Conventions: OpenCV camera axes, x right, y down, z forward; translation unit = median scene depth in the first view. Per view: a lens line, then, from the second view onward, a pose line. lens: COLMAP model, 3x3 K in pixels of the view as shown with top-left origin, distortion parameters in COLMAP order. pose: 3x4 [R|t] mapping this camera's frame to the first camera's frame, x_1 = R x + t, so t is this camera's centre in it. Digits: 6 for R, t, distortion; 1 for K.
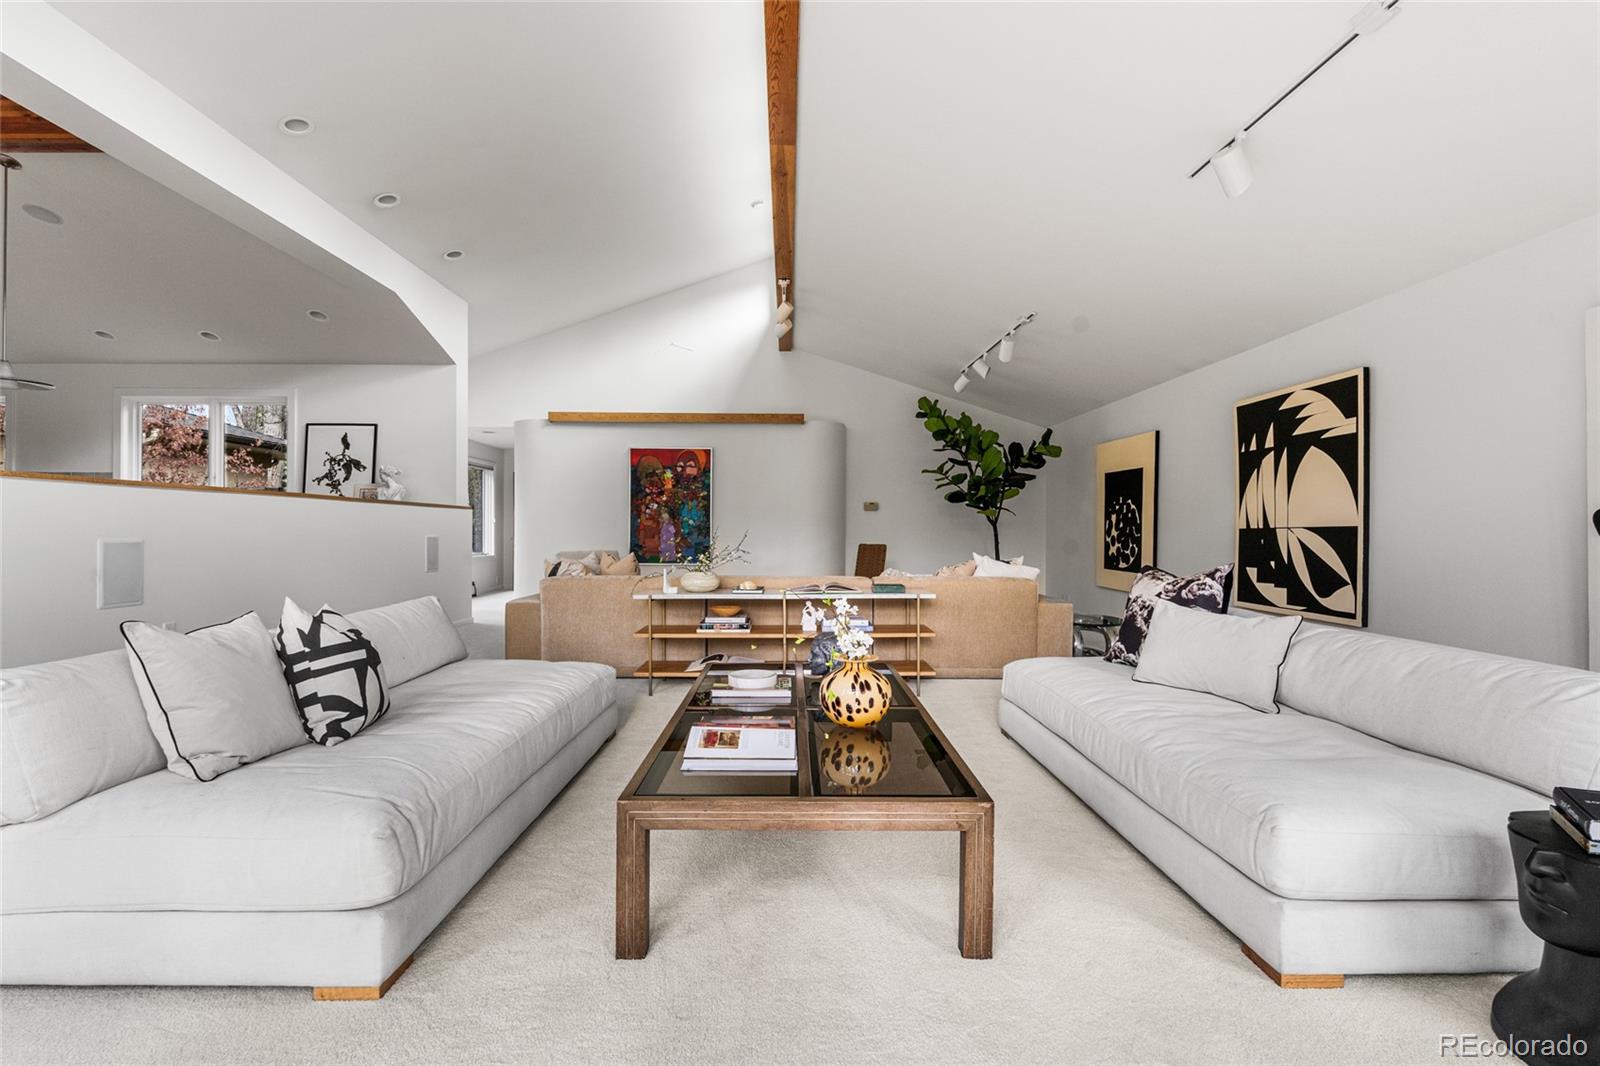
lens RADIAL K [[716.8, 0, 794.9], [0, 716.8, 530.5], [0, 0, 1]] dist [-0.005611, -0.000708]
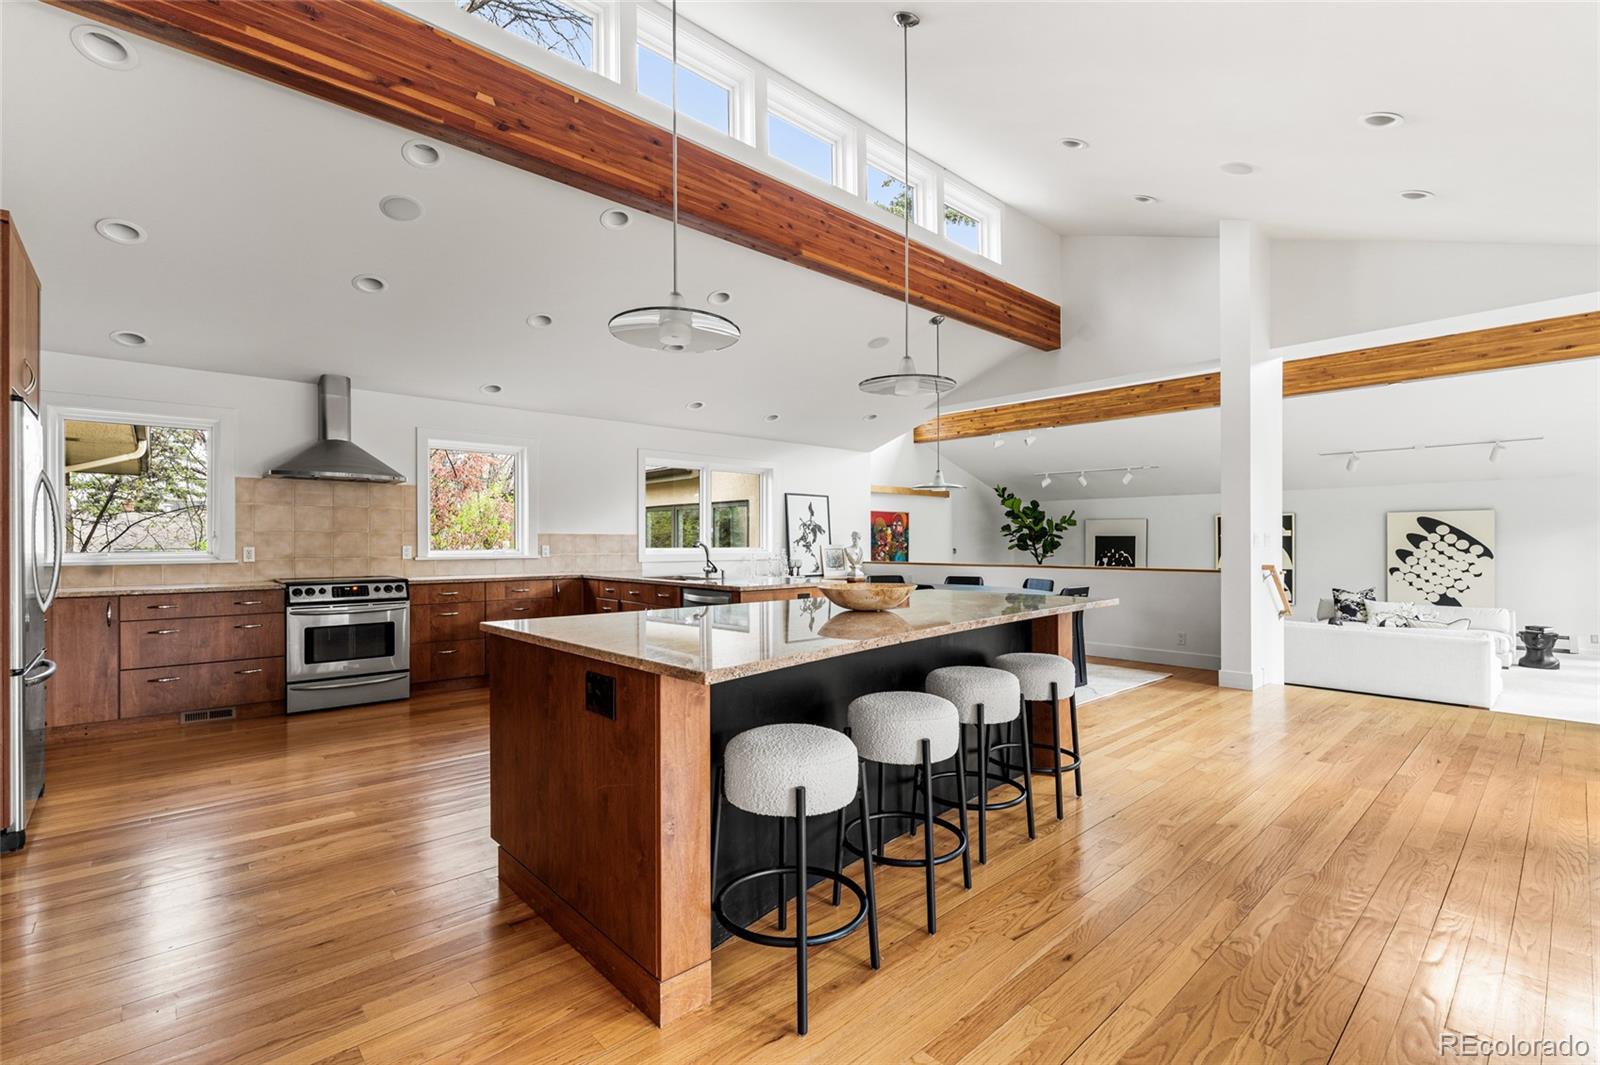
lens RADIAL K [[716.8, 0, 798.7], [0, 716.8, 539.3], [0, 0, 1]] dist [-0.005611, -0.000708]
pose [[0.744162, -0.001206, 0.667998, -1.453087], [0.003043, 0.999994, -0.001584, -0.072710], [-0.667992, 0.003211, 0.744162, 0.119784]]
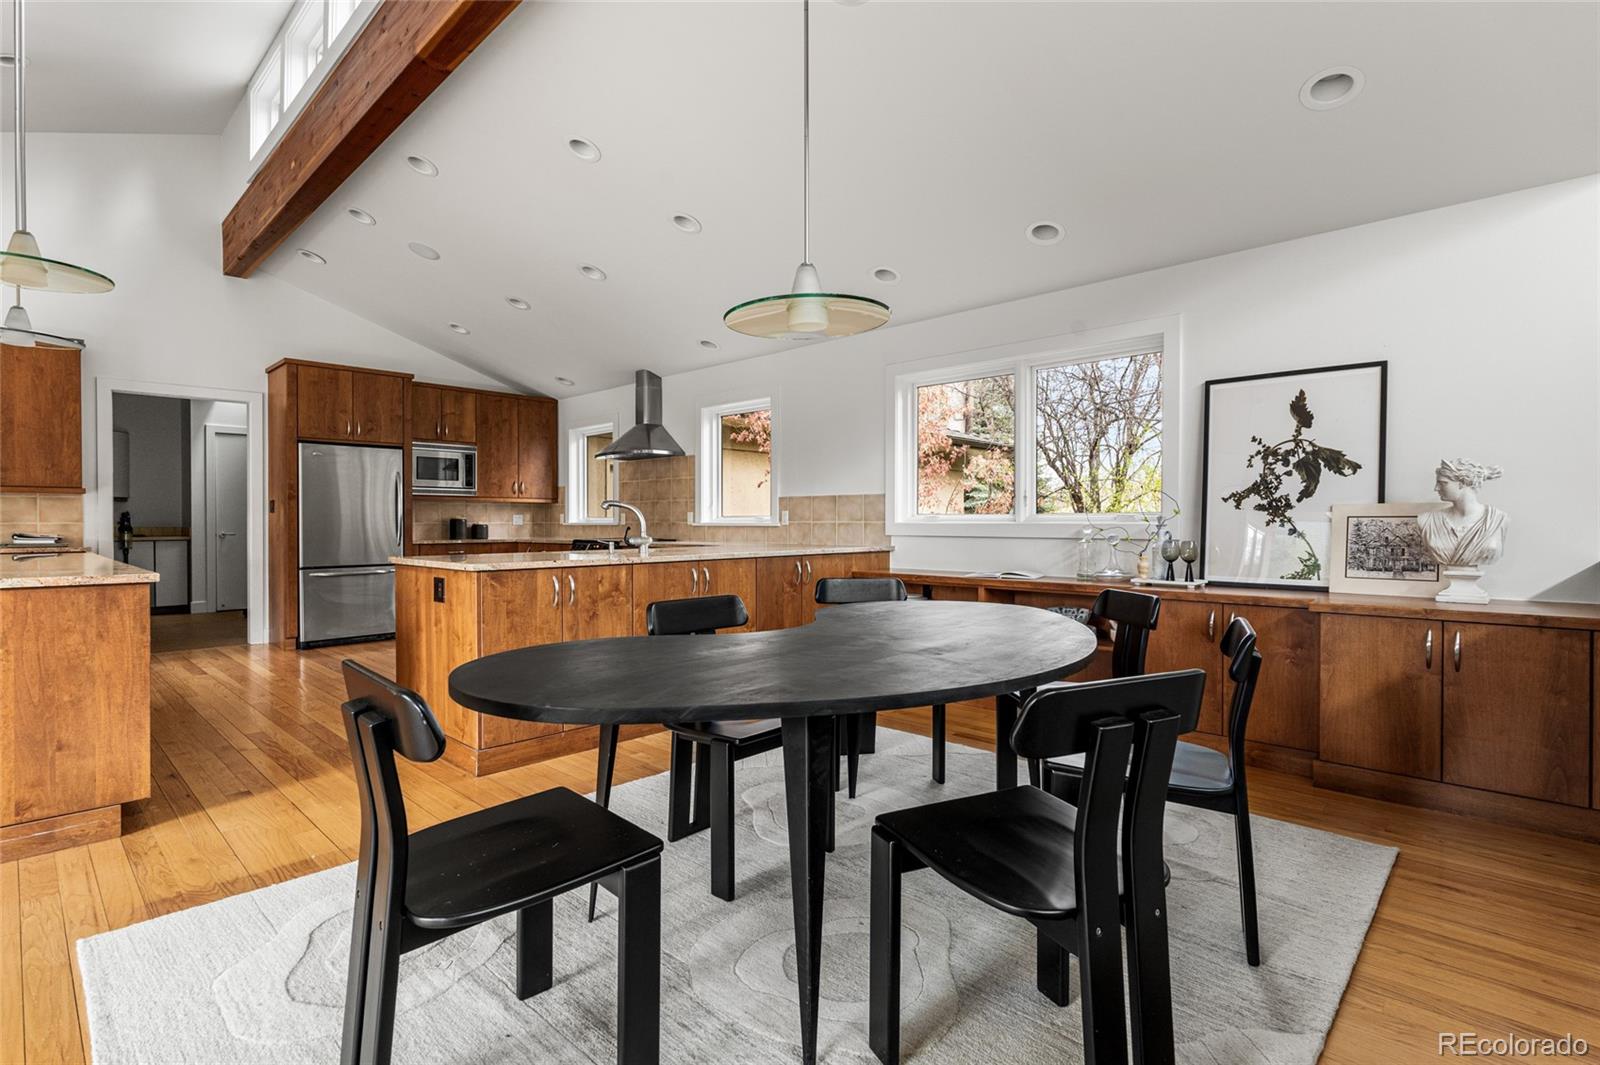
lens RADIAL K [[761.9, 0, 791.5], [0, 761.9, 529.8], [0, 0, 1]] dist [-0.001869, -0.000134]
pose [[0.712407, 0.004534, -0.701752, -0.523558], [0.003035, 0.999950, 0.009541, -0.055467], [0.701760, -0.008927, 0.712357, 0.438821]]
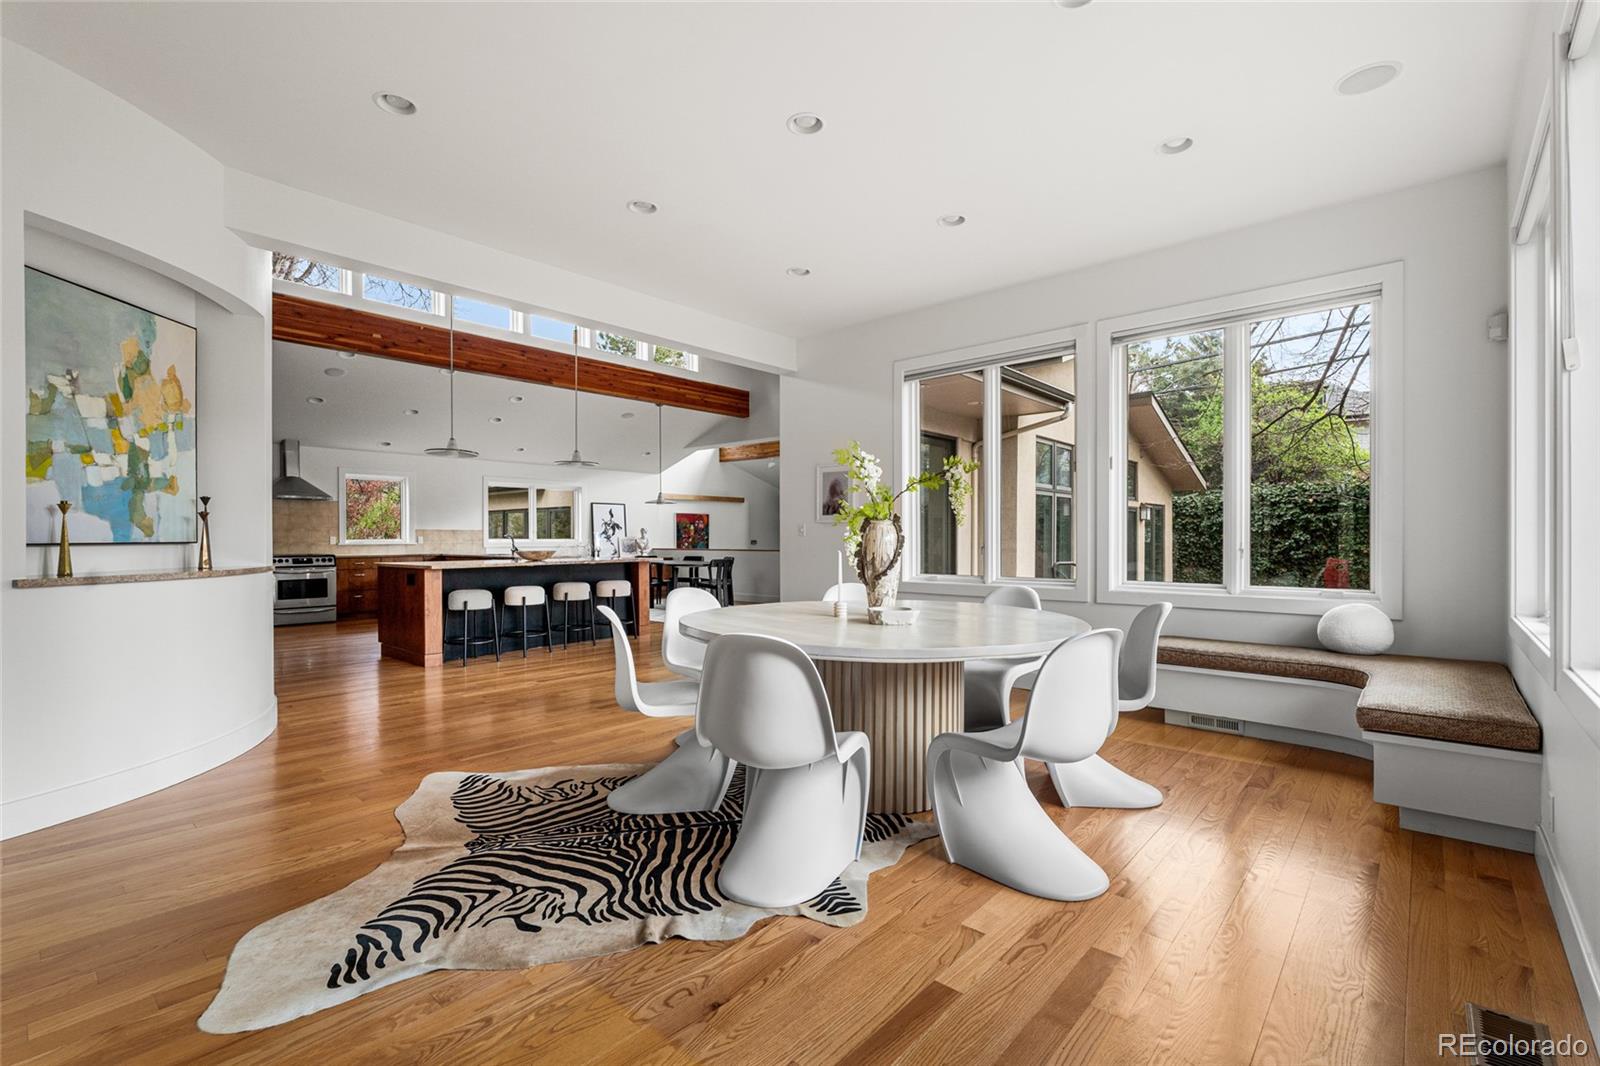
lens RADIAL K [[716.8, 0, 794.1], [0, 716.8, 538.2], [0, 0, 1]] dist [-0.005611, -0.000708]
pose [[0.674187, -0.005055, 0.738543, -1.657631], [0.002590, 0.999987, 0.004481, -0.068726], [-0.738556, -0.001108, 0.674191, -0.558954]]
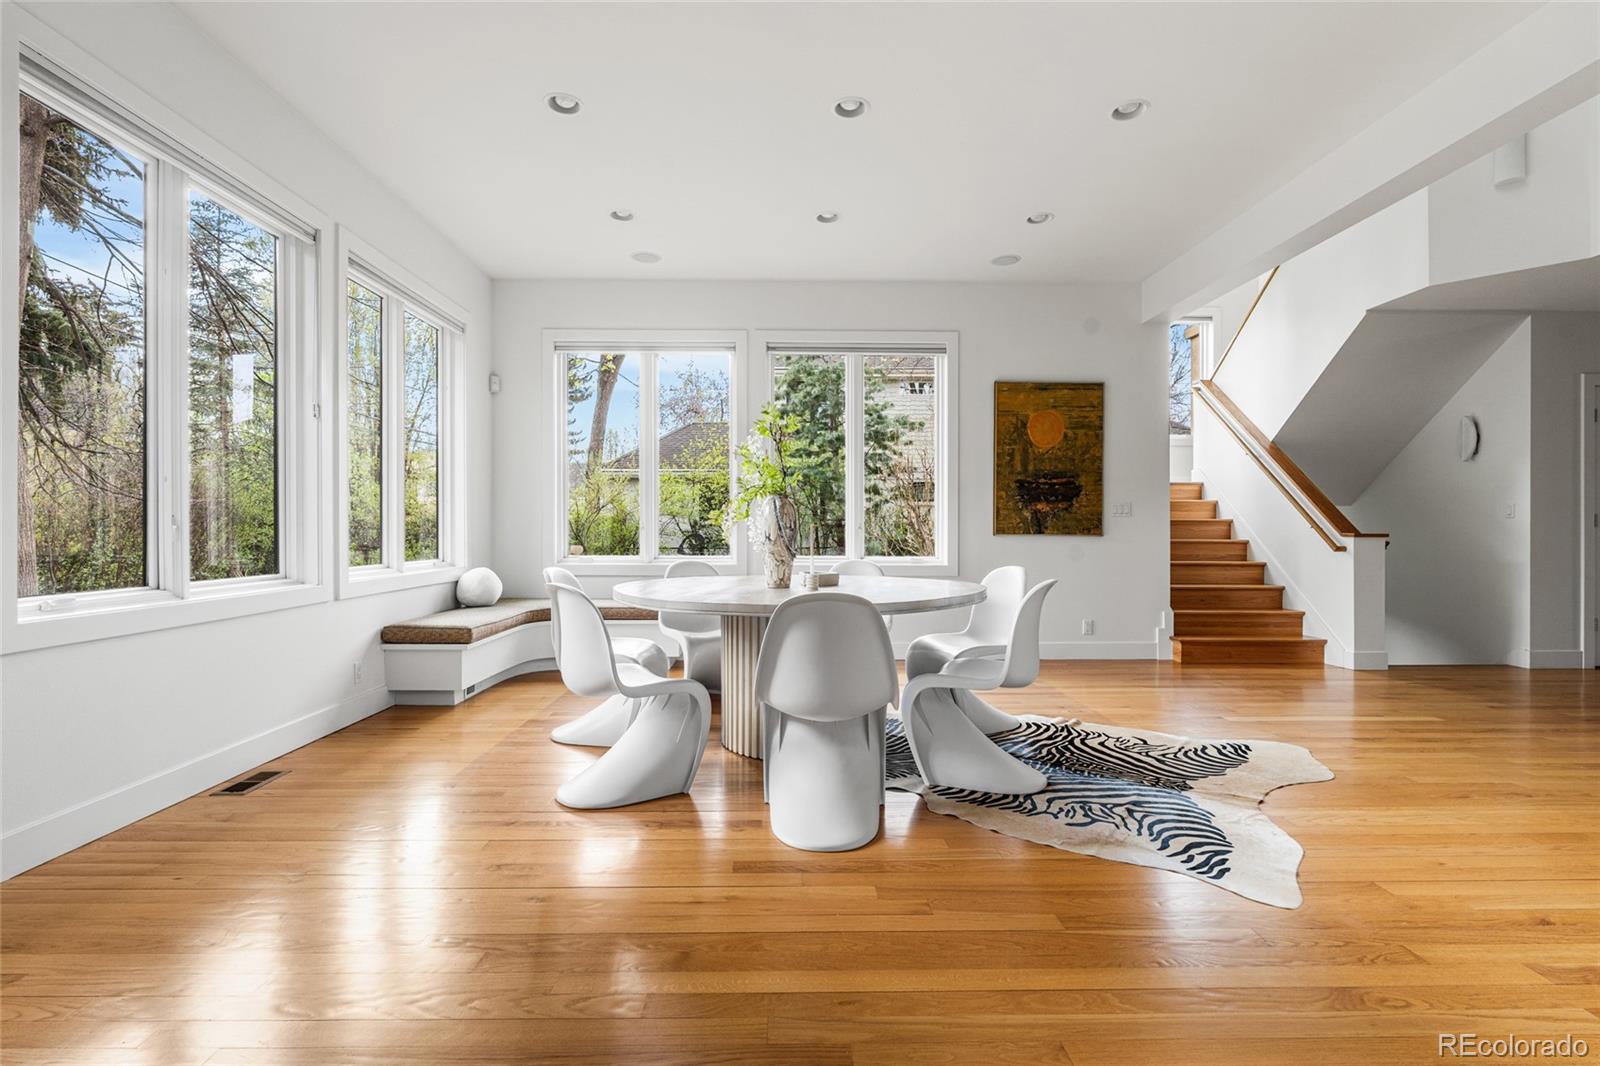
lens RADIAL K [[716.8, 0, 796.3], [0, 716.8, 533.7], [0, 0, 1]] dist [-0.005611, -0.000708]
pose [[-0.999991, -0.004126, -0.000156, -1.298029], [-0.004127, 0.999956, 0.008446, -0.057332], [0.000121, 0.008446, -0.999964, 0.171768]]
